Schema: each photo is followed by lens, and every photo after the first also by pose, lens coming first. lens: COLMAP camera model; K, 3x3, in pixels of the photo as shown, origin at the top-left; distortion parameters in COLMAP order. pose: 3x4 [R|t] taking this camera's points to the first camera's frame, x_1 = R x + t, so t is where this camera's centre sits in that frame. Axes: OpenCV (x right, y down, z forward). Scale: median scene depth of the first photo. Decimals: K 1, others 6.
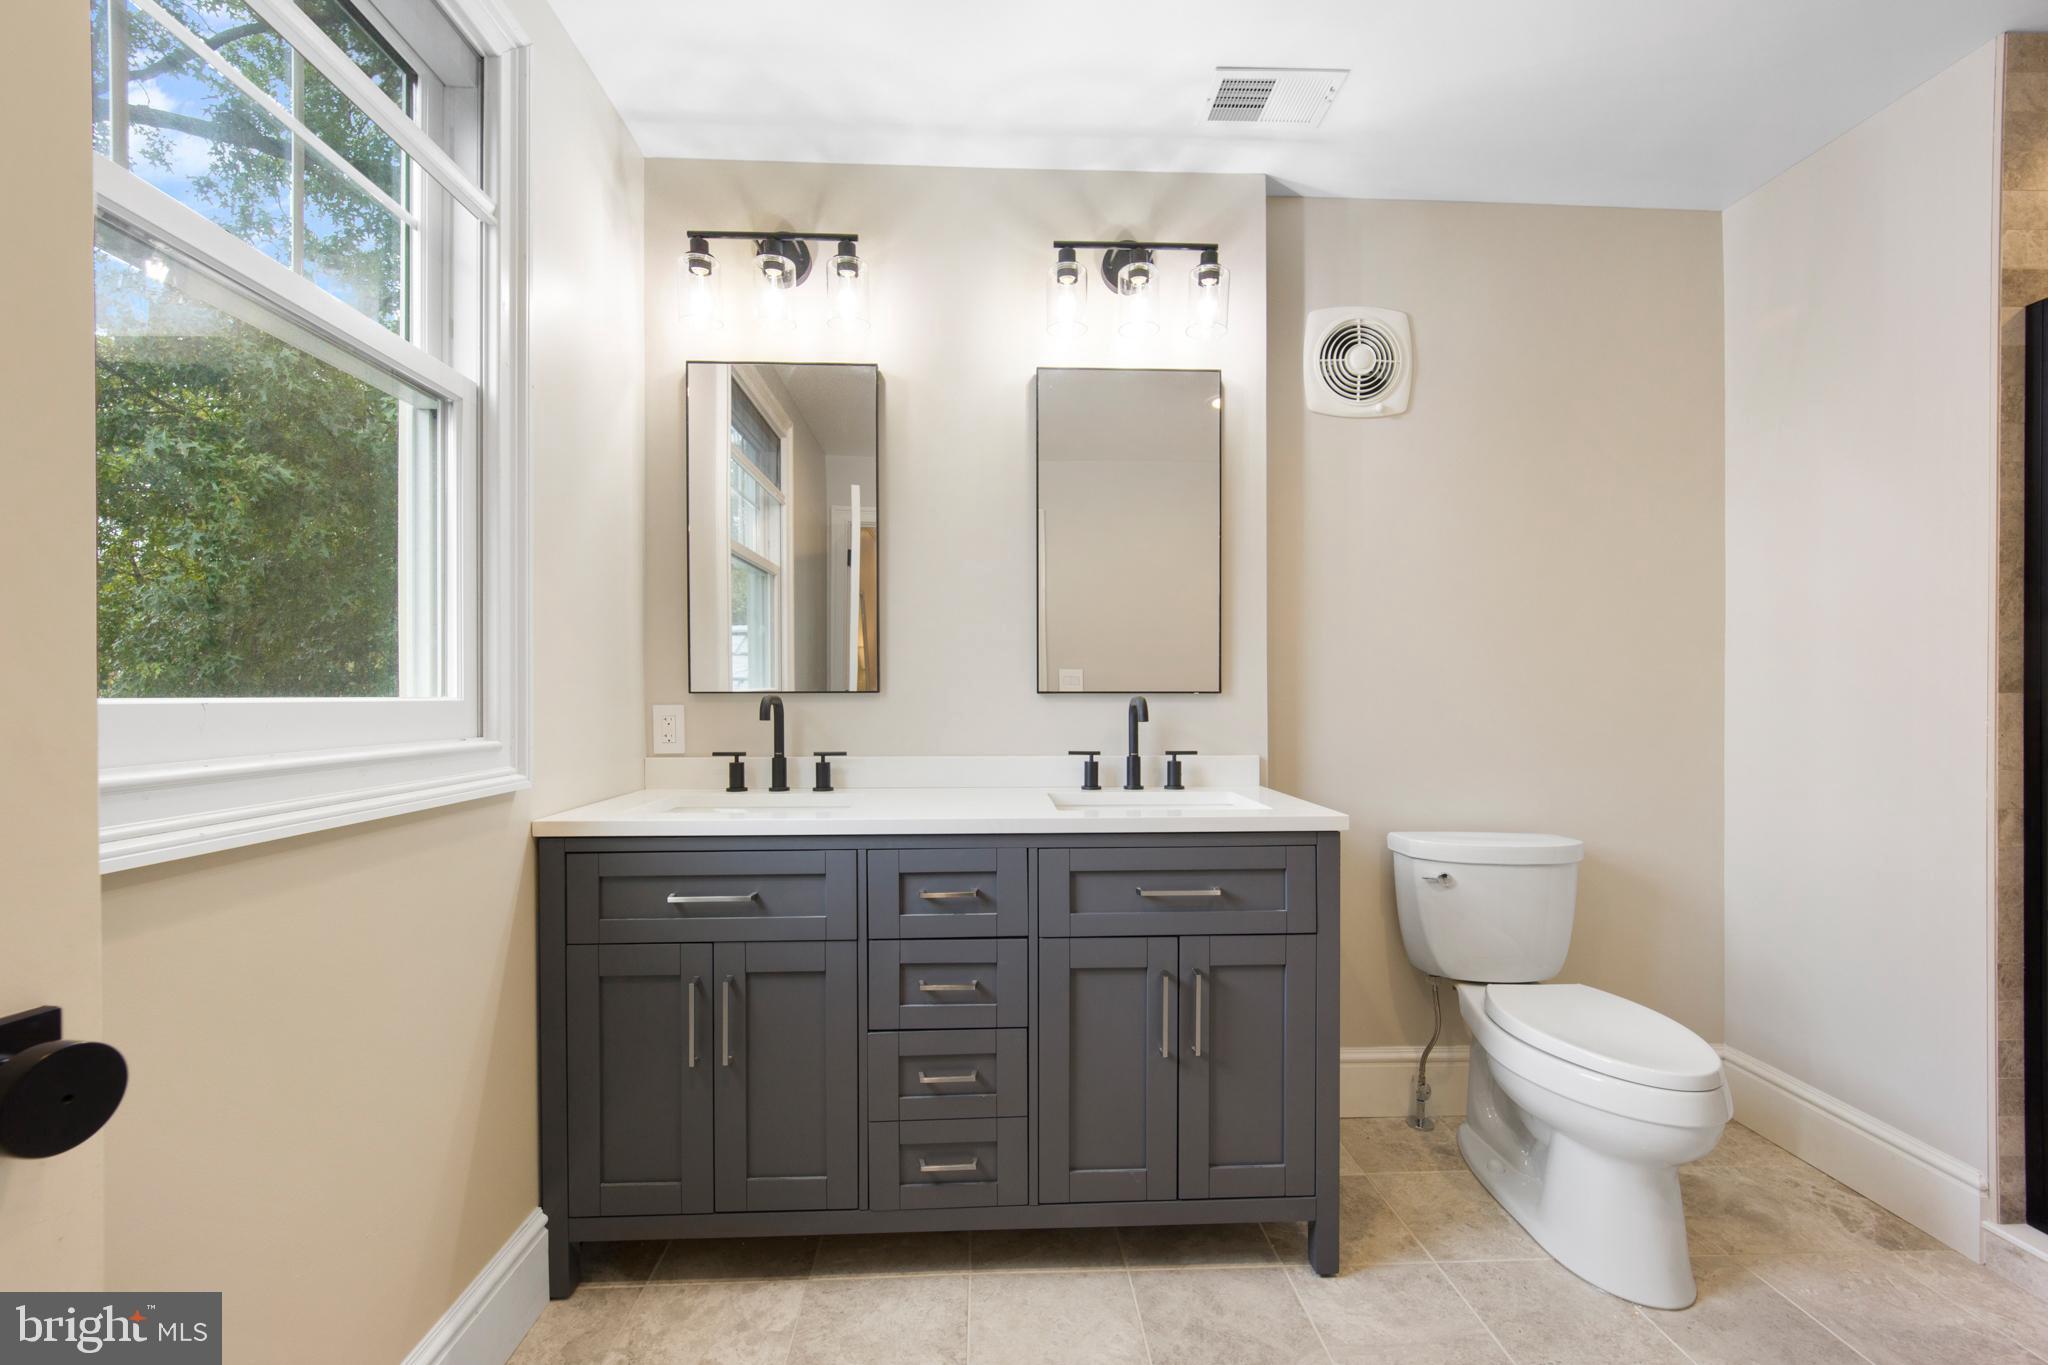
lens RADIAL K [[838.9, 0, 1021.3], [0, 838.9, 685.8], [0, 0, 1]] dist [-0.002892, -0.000344]
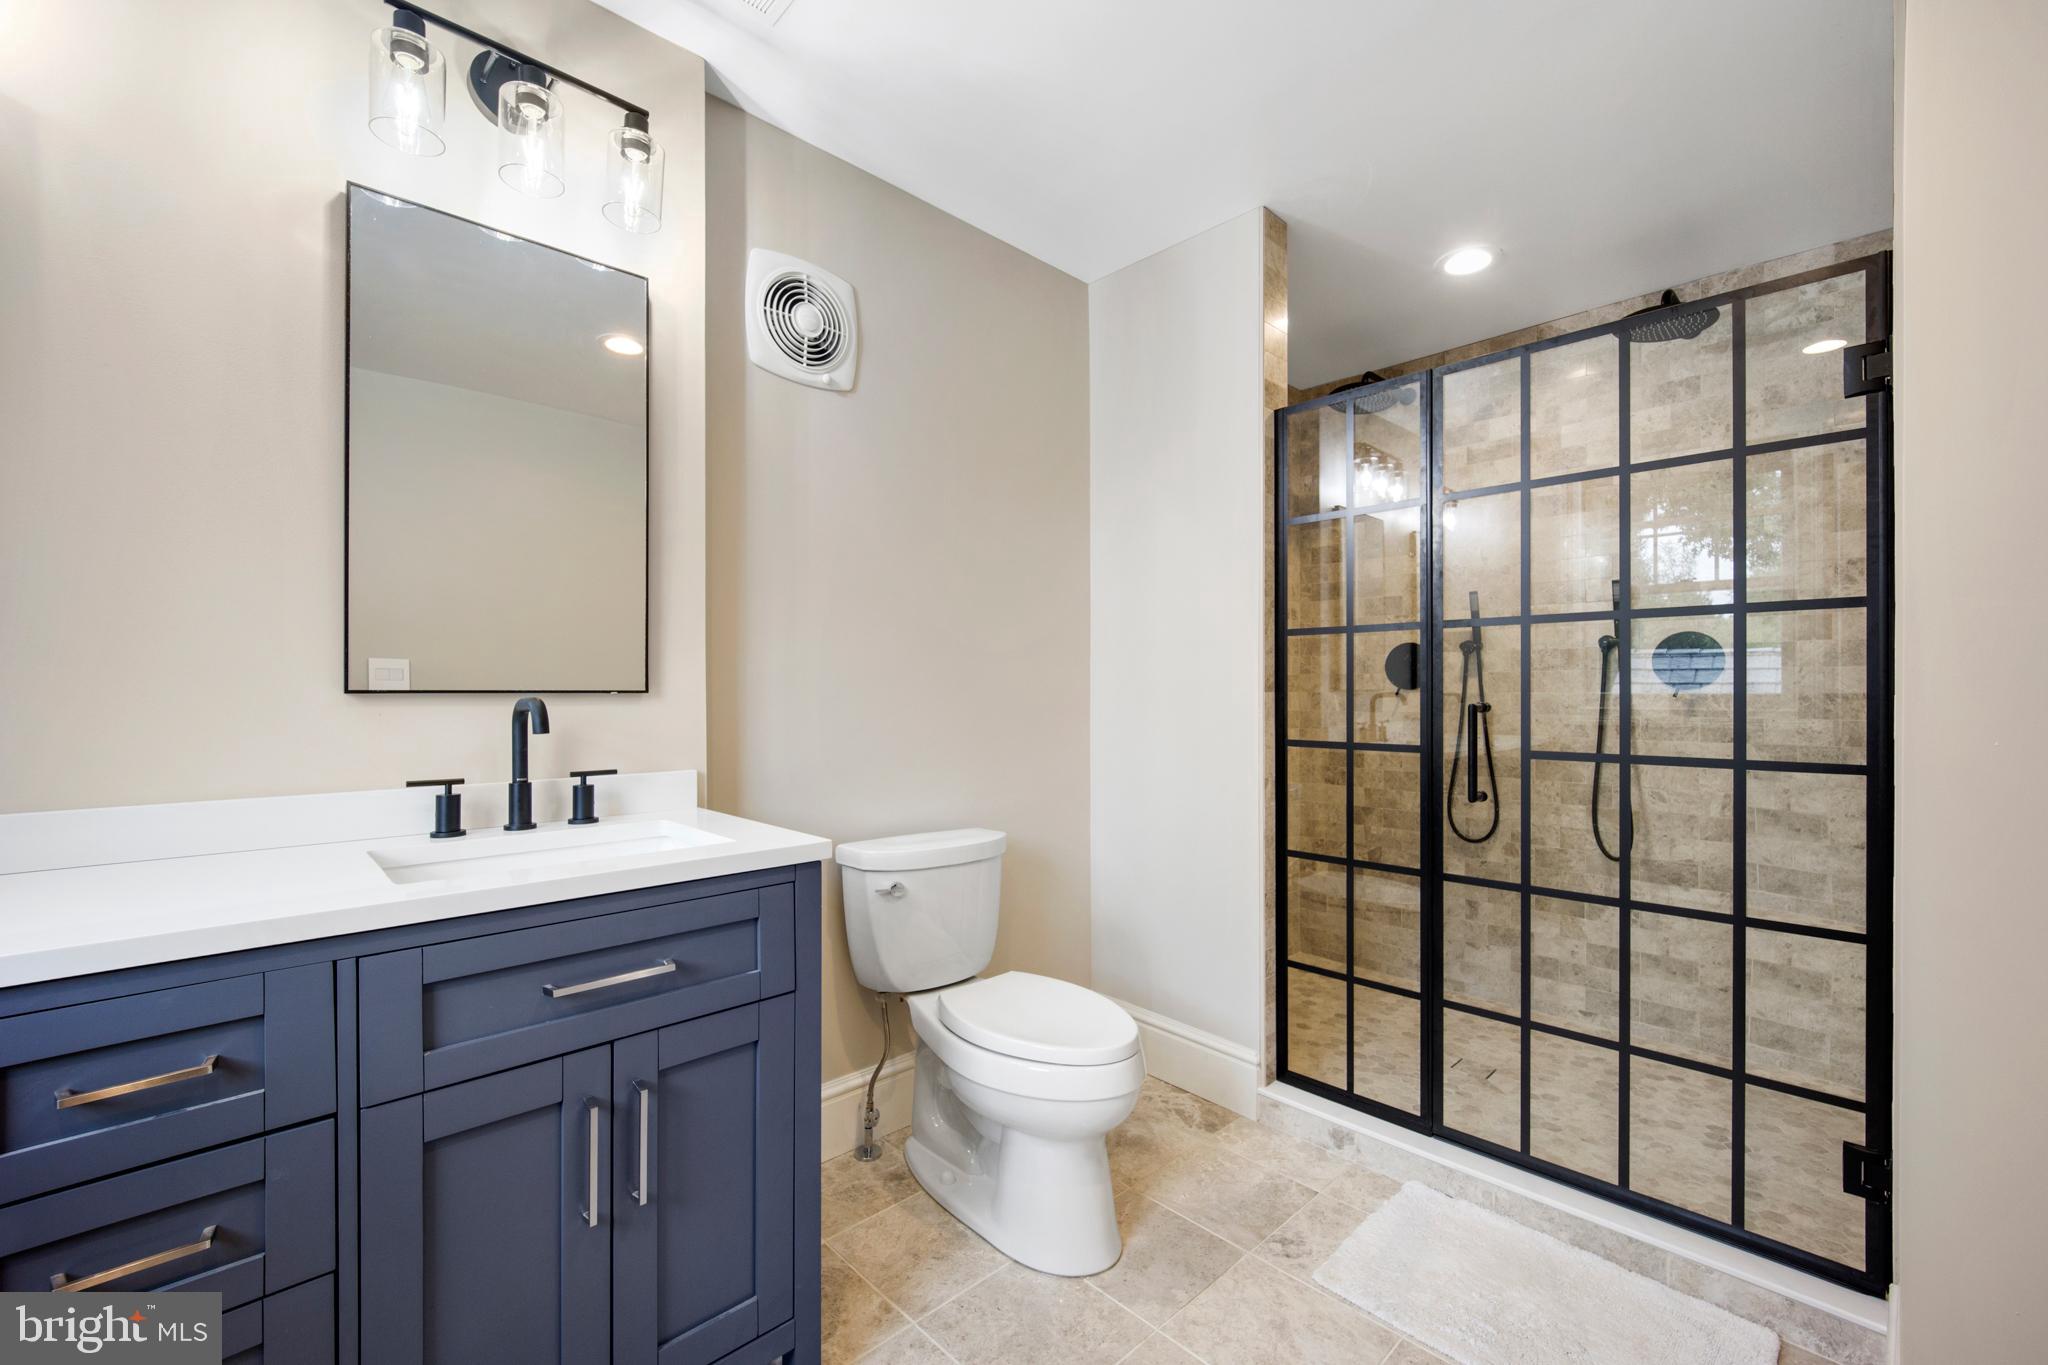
lens RADIAL K [[838.9, 0, 1021.3], [0, 838.9, 685.8], [0, 0, 1]] dist [-0.002892, -0.000344]
pose [[0.753650, 0.003981, 0.657264, -0.013726], [-0.006207, 0.999980, 0.001059, -0.000529], [-0.657246, -0.004878, 0.753660, 0.221514]]
